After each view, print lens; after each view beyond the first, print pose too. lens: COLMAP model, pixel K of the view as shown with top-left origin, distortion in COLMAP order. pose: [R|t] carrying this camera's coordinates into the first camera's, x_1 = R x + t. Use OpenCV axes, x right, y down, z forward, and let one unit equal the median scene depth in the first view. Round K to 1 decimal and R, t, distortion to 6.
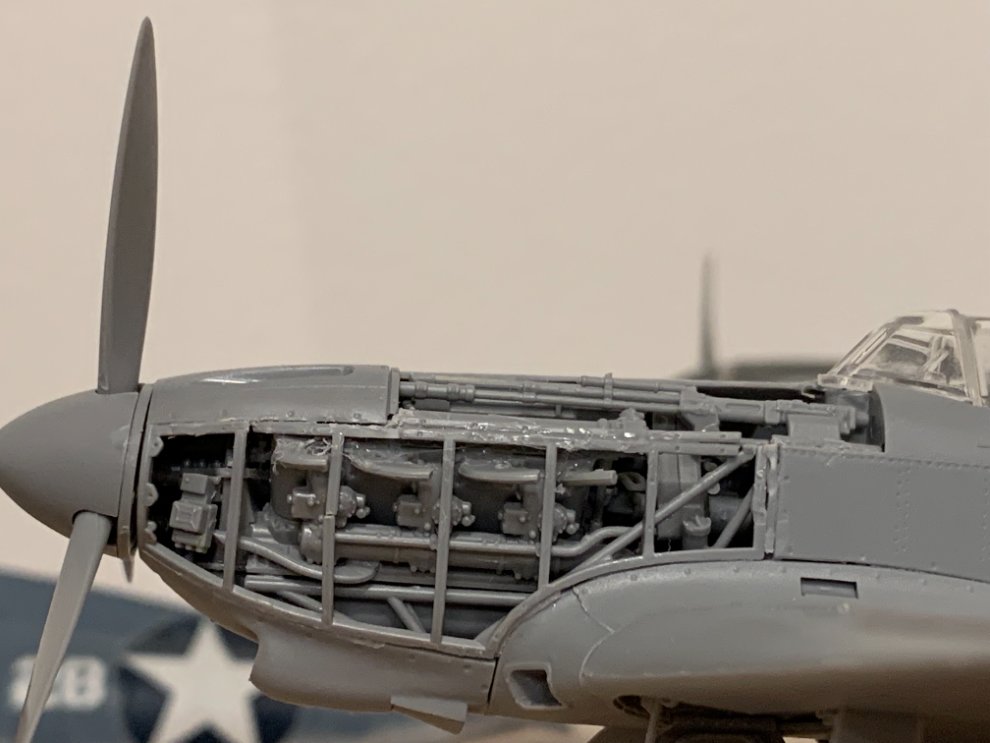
lens RADIAL K [[2067.0, 0, 495.0], [0, 2067.0, 371.5], [0, 0, 1]] dist [-0.013378, -0.055932]
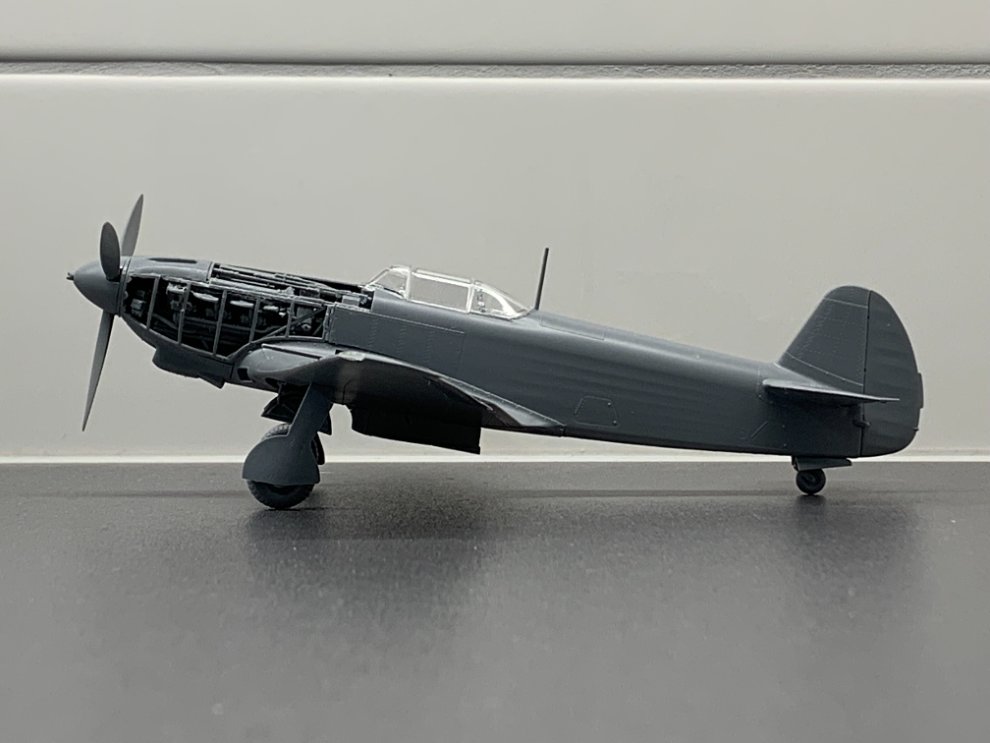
lens RADIAL K [[2476.3, 0, 495.0], [0, 2476.3, 371.5], [0, 0, 1]] dist [0.099915, 0.421273]
pose [[0.991943, 0.126435, -0.008001, 0.413289], [-0.125114, 0.987589, 0.094947, -0.243479], [0.019907, -0.093181, 0.995450, -2.620721]]
